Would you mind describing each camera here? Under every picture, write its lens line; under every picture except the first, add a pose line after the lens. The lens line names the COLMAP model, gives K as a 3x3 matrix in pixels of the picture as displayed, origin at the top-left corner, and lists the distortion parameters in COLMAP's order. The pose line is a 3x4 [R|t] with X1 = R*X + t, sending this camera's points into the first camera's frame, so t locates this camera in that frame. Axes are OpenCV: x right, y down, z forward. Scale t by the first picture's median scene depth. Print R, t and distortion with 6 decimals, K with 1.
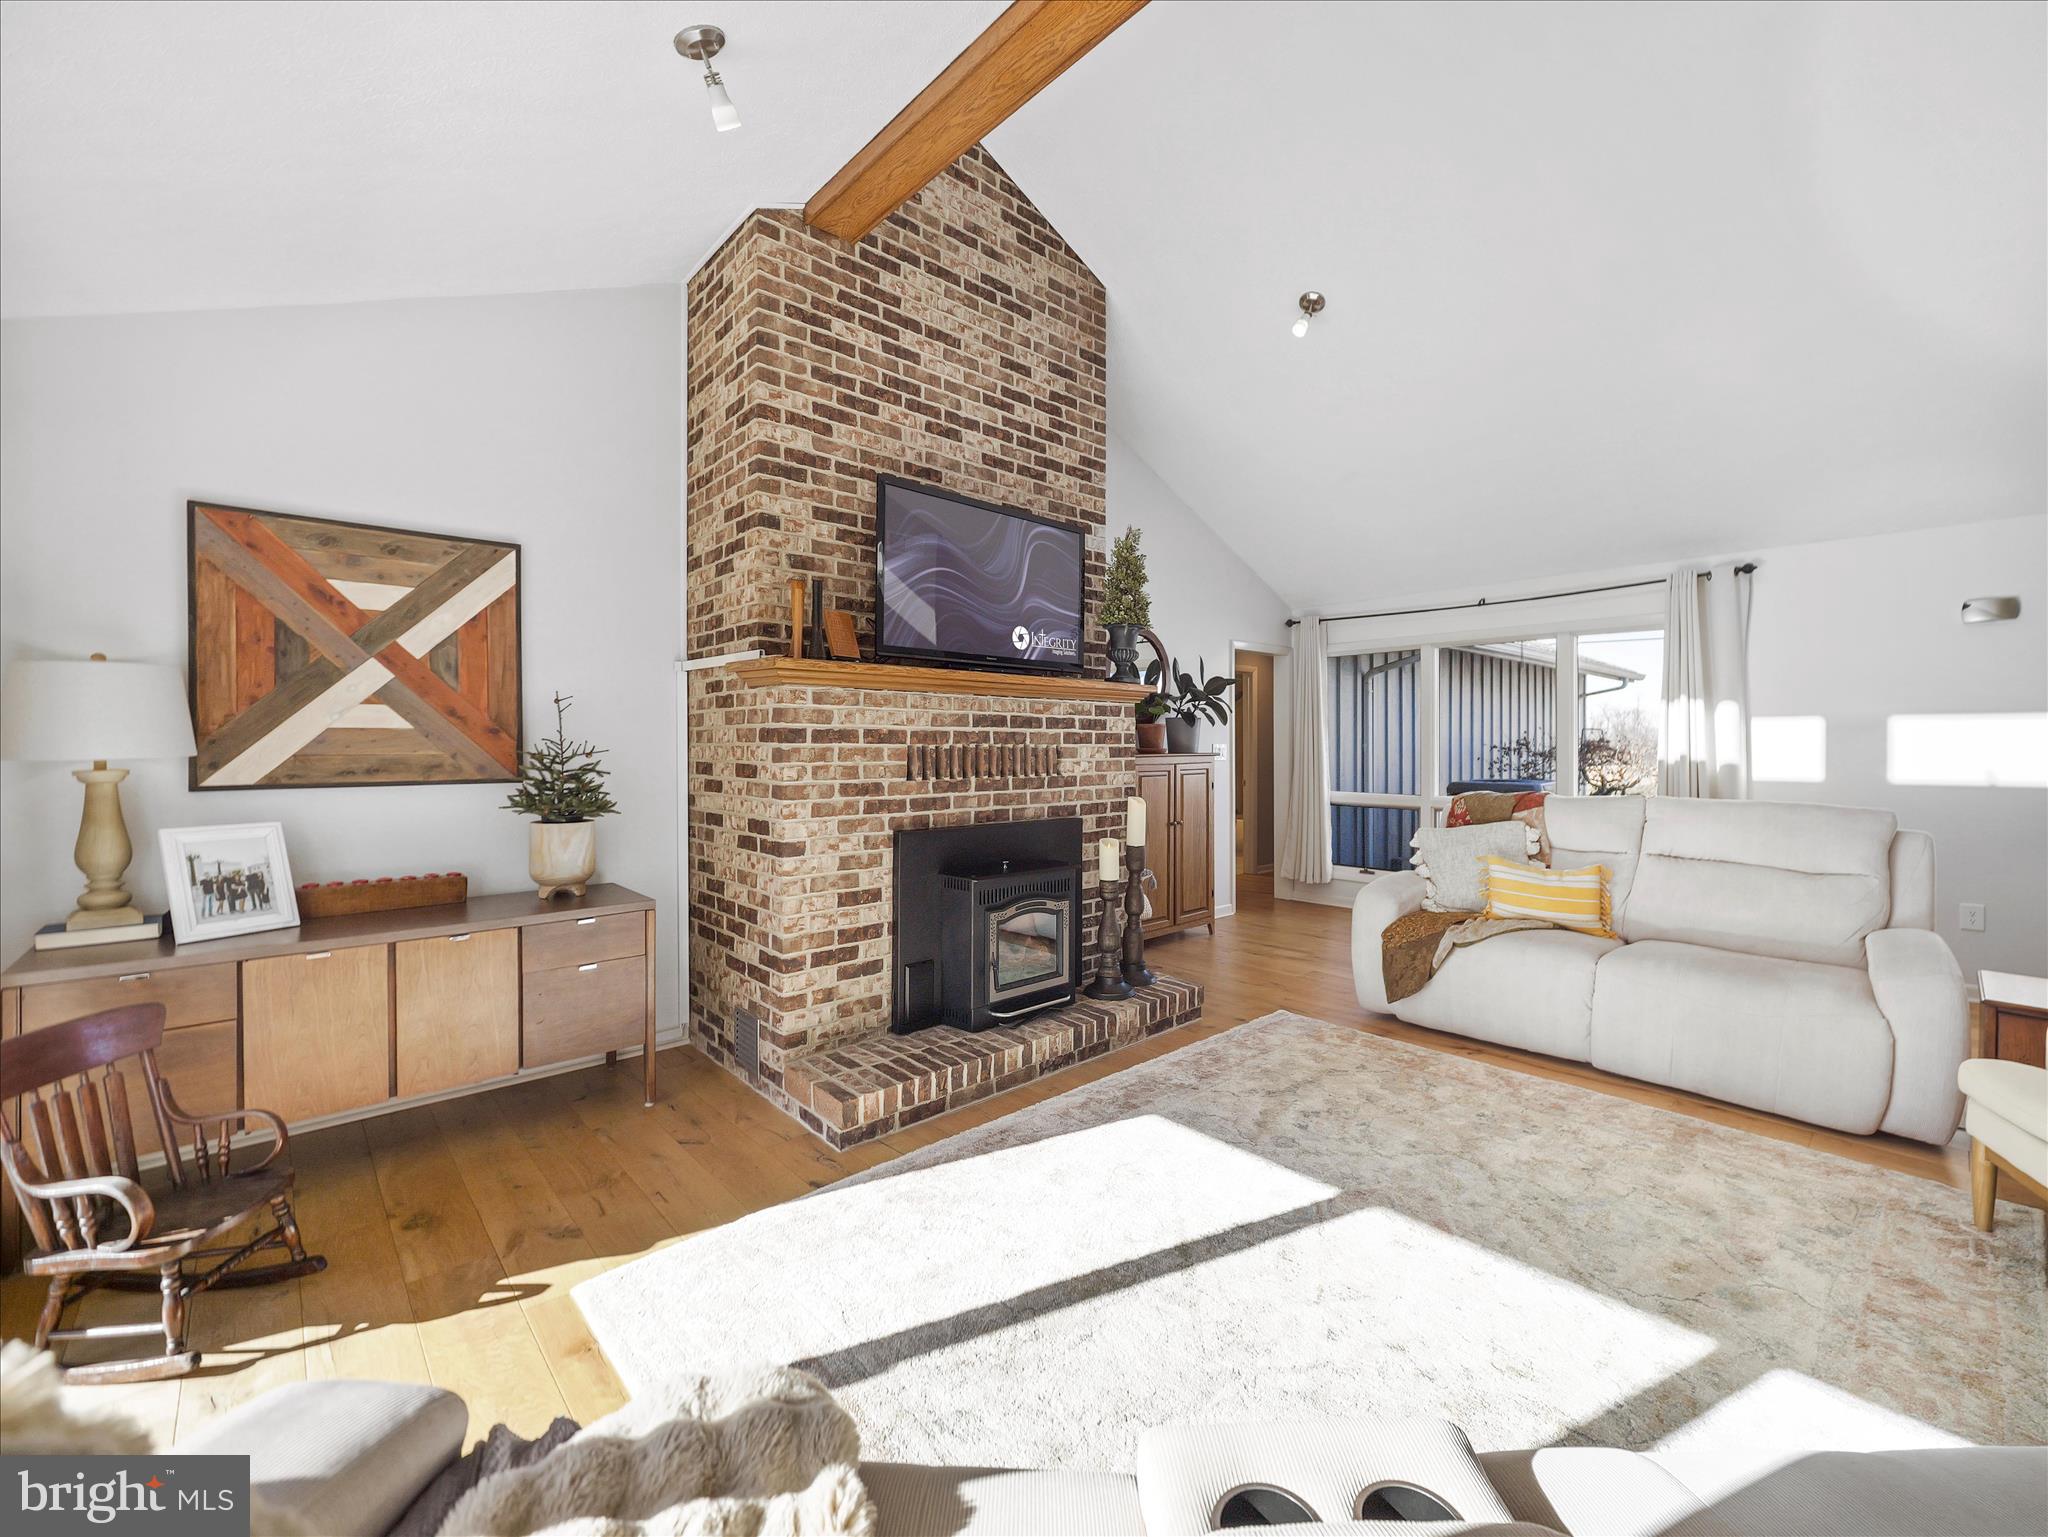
lens RADIAL K [[841.4, 0, 1083.2], [0, 841.4, 750.6], [0, 0, 1]] dist [-0.008182, -0.001552]
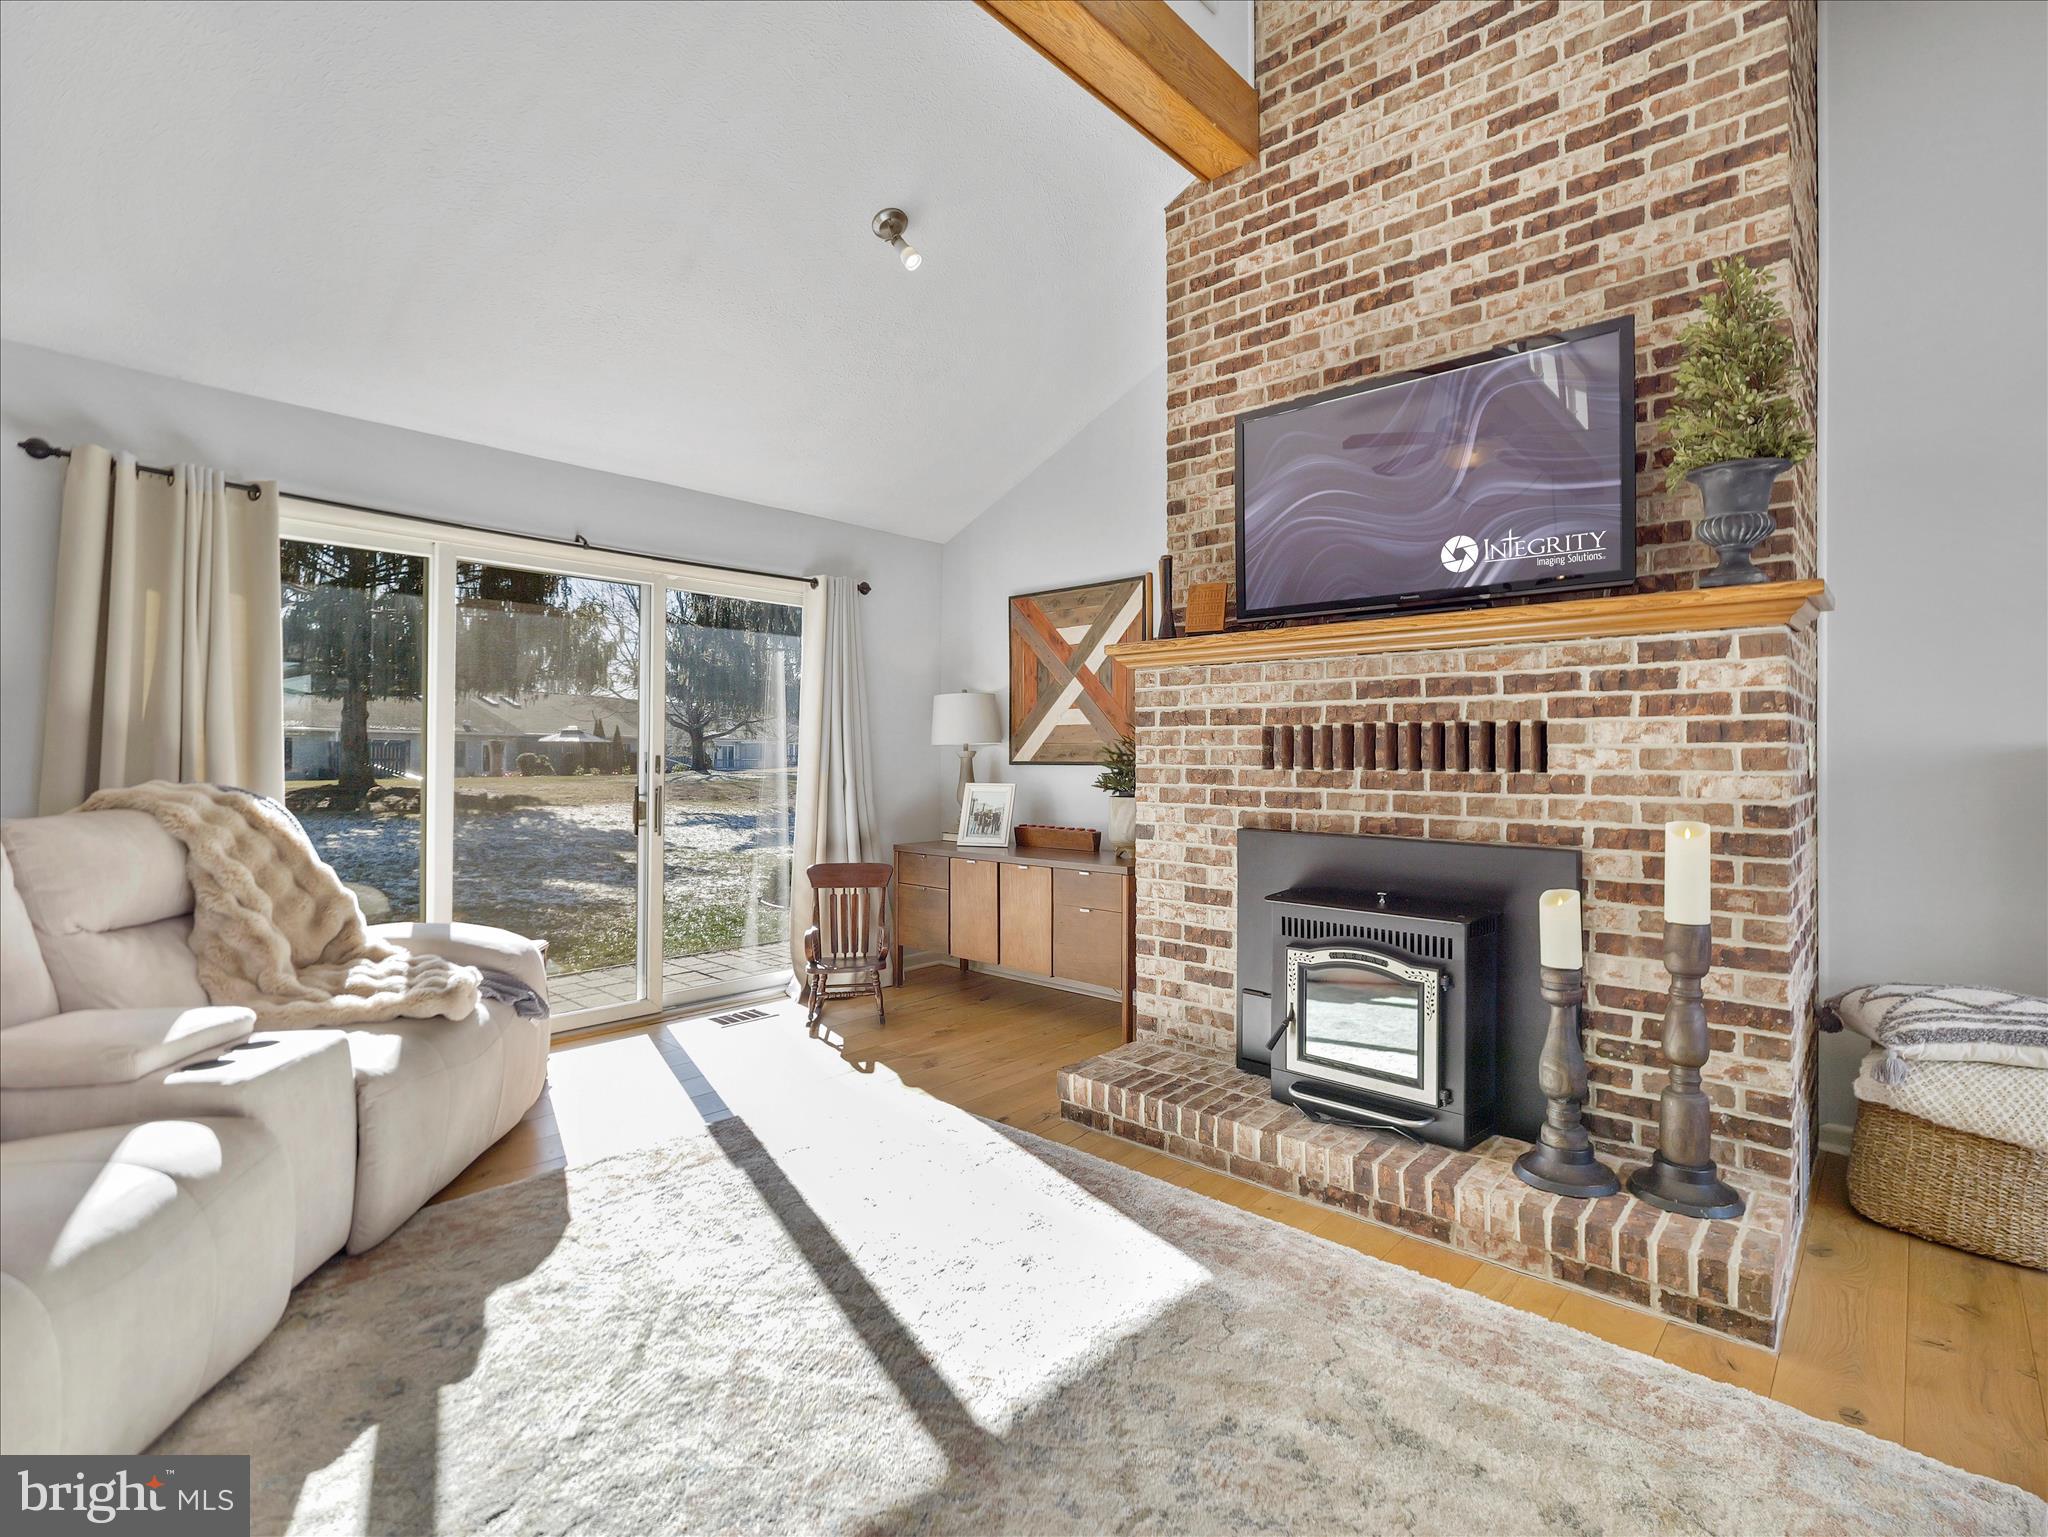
lens RADIAL K [[977.6, 0, 1020.9], [0, 977.6, 746.2], [0, 0, 1]] dist [-0.000622, 0.000185]
pose [[0.051303, -0.011058, -0.998622, 0.738823], [-0.009244, 0.999891, -0.011547, 0.026556], [0.998640, 0.009824, 0.051195, 0.713122]]
